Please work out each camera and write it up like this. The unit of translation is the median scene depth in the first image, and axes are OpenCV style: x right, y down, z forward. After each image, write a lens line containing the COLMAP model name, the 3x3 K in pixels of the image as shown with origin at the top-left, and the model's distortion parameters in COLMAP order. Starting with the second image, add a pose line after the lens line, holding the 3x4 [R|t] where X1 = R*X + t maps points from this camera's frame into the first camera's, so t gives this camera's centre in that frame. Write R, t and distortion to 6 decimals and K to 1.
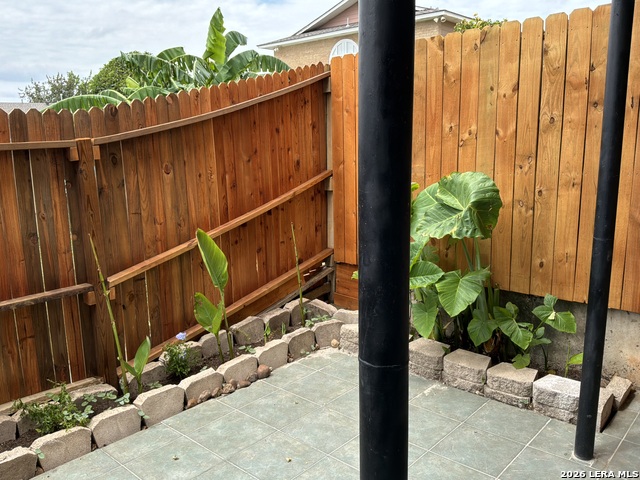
lens RADIAL K [[530.9, 0, 319.7], [0, 530.9, 240.7], [0, 0, 1]] dist [0.105665, -0.206616]
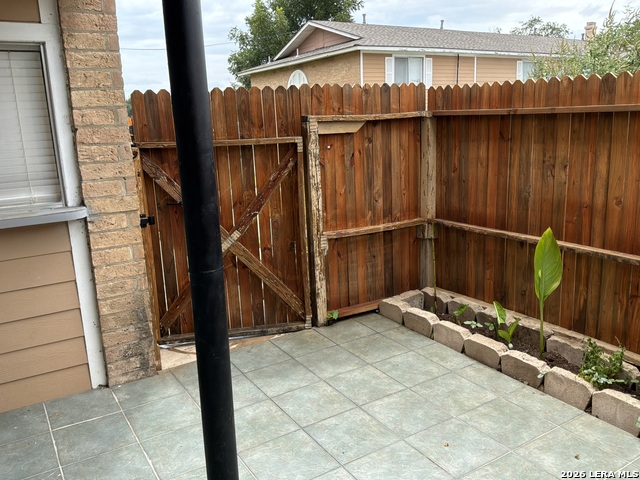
lens RADIAL K [[530.9, 0, 322.7], [0, 530.9, 236.2], [0, 0, 1]] dist [0.105665, -0.206616]
pose [[-0.292406, 0.227756, -0.928777, 0.596739], [-0.139011, 0.950785, 0.276917, -0.139079], [0.946137, 0.210083, -0.246354, 0.709012]]
